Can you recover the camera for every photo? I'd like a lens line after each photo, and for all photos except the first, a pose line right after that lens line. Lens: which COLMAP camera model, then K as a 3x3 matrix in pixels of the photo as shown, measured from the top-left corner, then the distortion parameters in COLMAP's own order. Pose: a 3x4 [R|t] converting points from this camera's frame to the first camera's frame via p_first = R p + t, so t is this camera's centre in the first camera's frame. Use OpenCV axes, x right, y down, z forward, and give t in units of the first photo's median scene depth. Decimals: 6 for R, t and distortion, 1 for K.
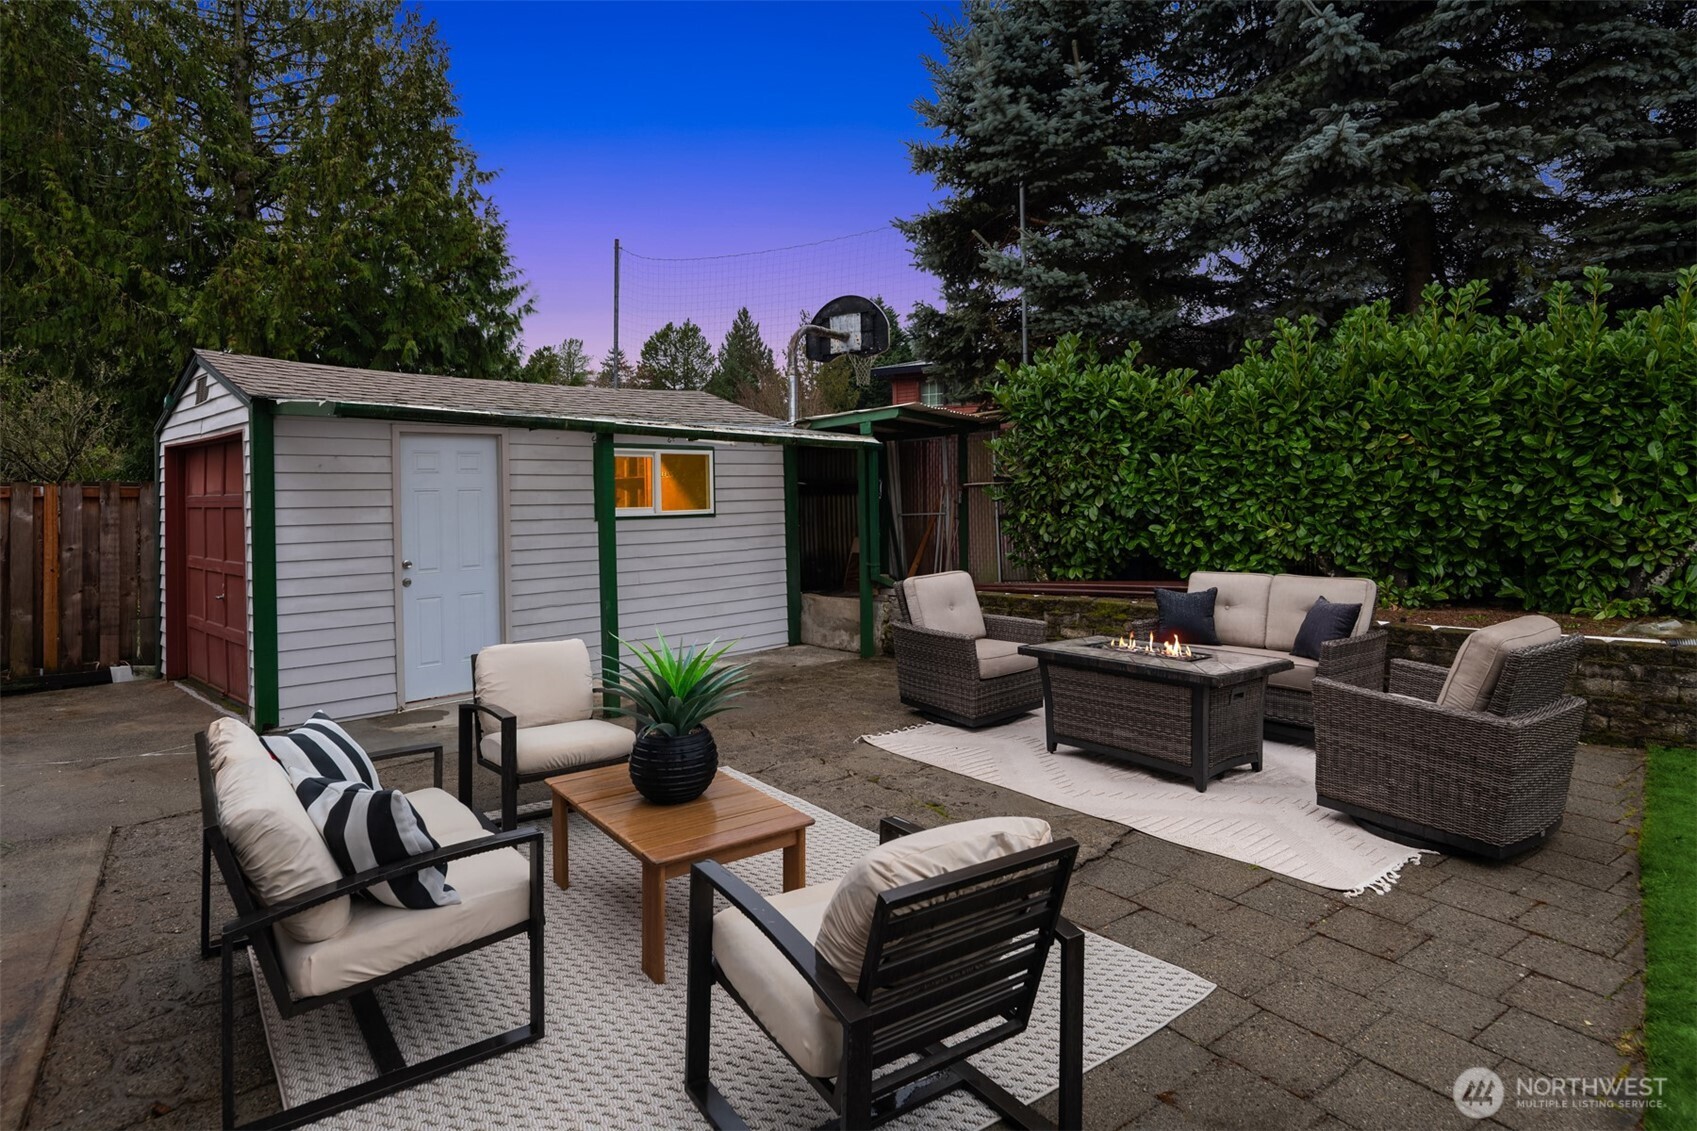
lens RADIAL K [[888.6, 0, 831.1], [0, 888.6, 513.6], [0, 0, 1]] dist [-0.013057, -0.000414]
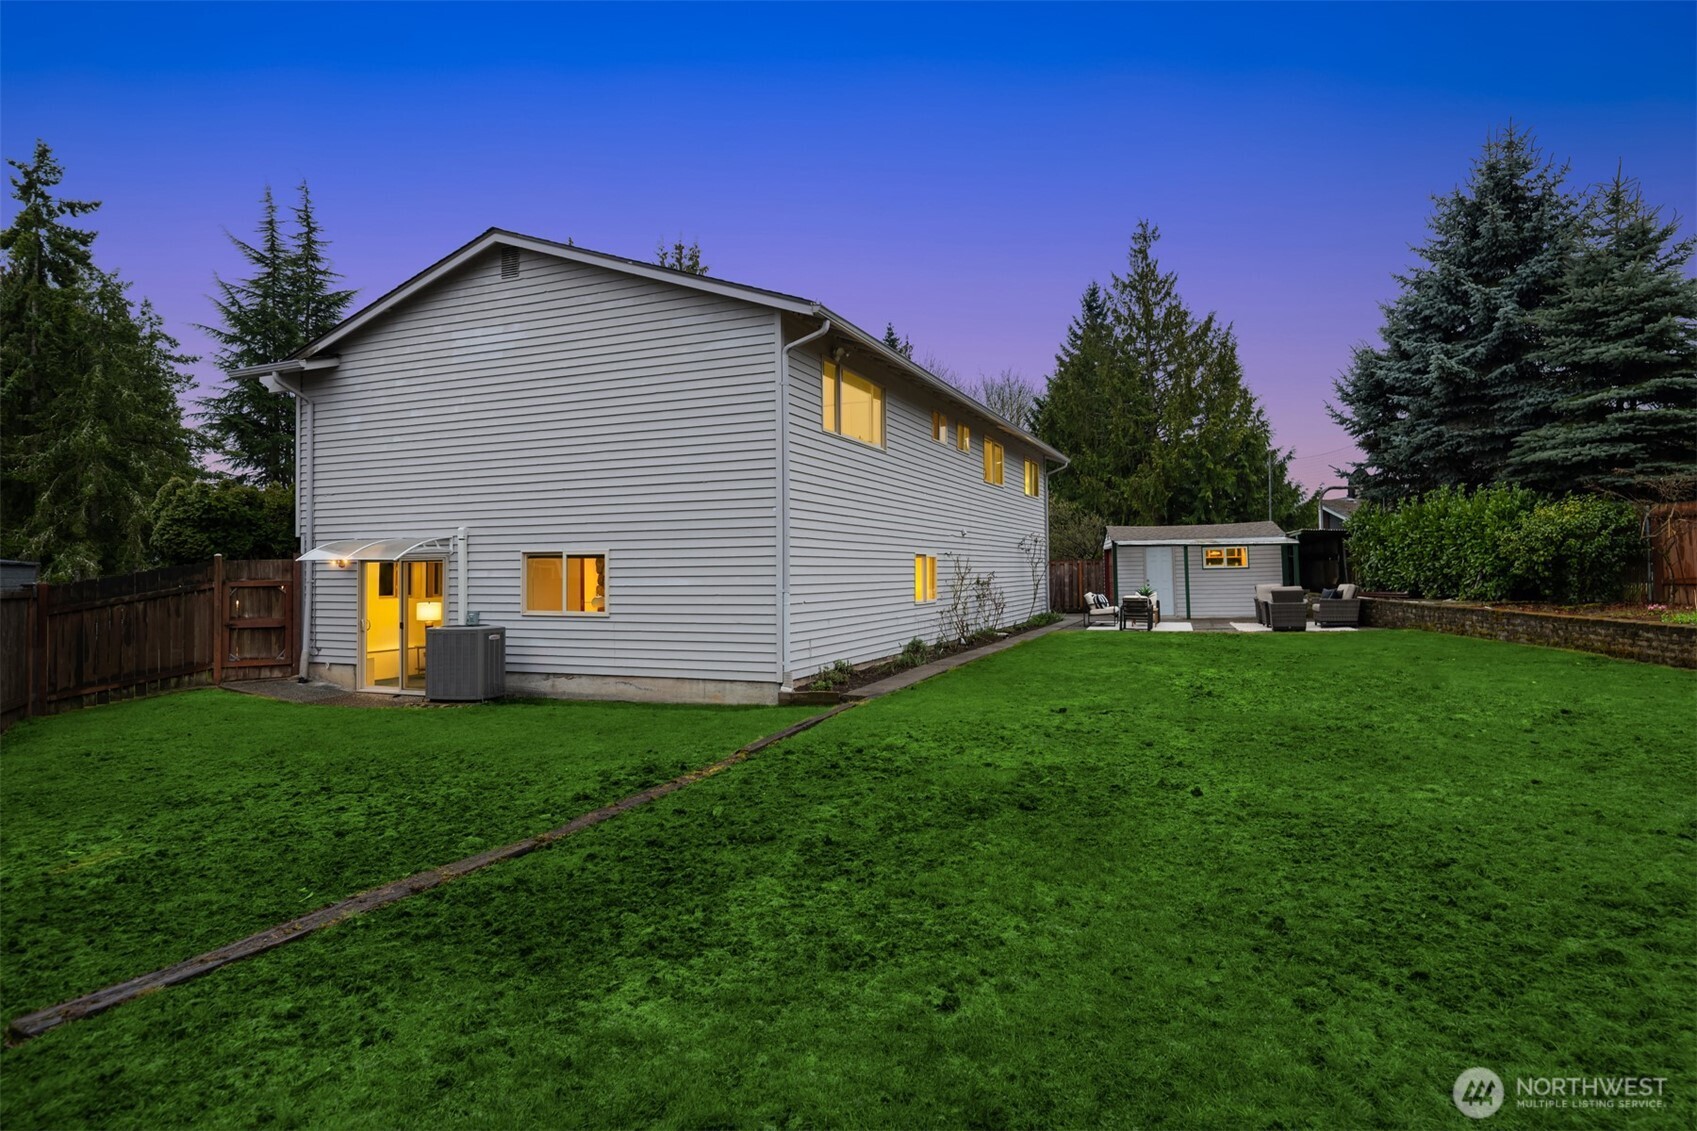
lens RADIAL K [[924.1, 0, 848.5], [0, 924.1, 565.5], [0, 0, 1]] dist [-0.003790, -0.001478]
pose [[0.546698, -0.008790, -0.837284, 1.944533], [-0.001458, 0.999933, -0.011449, 0.037509], [0.837328, 0.007480, 0.546649, -2.065384]]
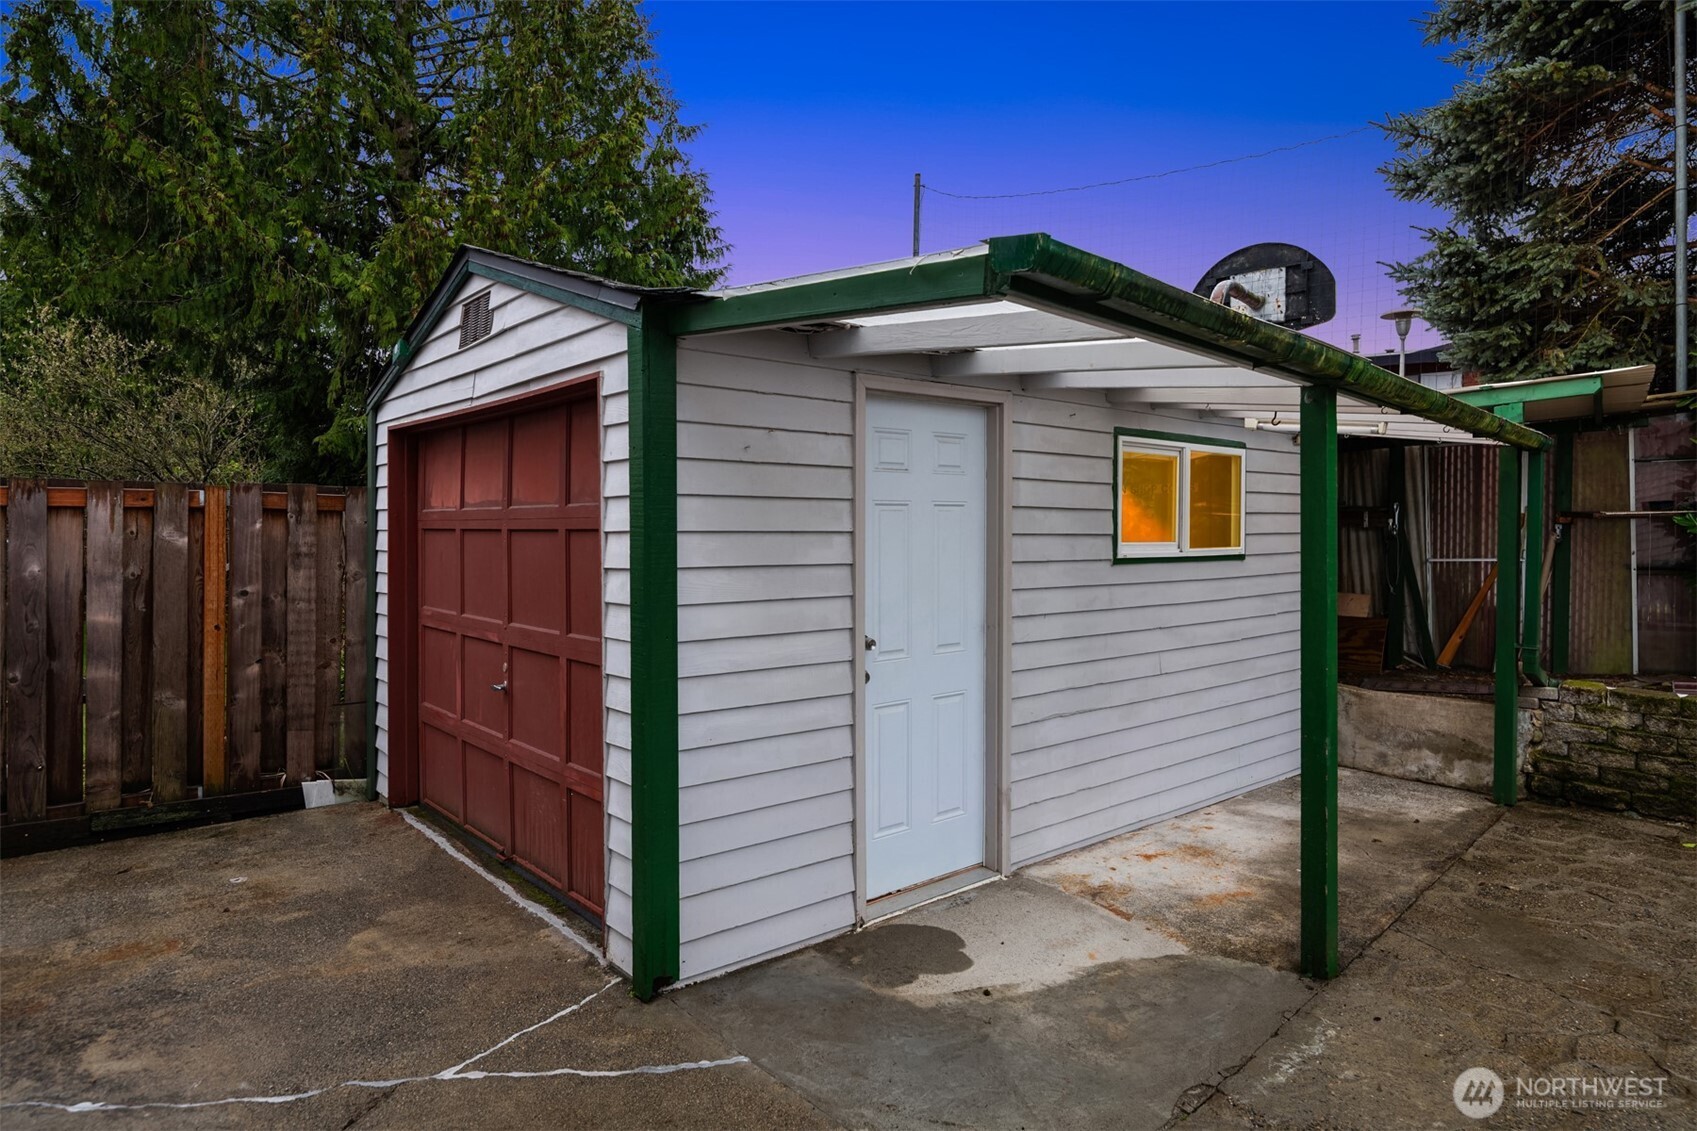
lens RADIAL K [[924.1, 0, 848.5], [0, 924.1, 565.5], [0, 0, 1]] dist [-0.003790, -0.001478]
pose [[0.995342, 0.020869, -0.094122, -0.371326], [-0.019106, 0.999626, 0.019590, 0.000553], [0.094495, -0.017701, 0.995368, 0.384832]]
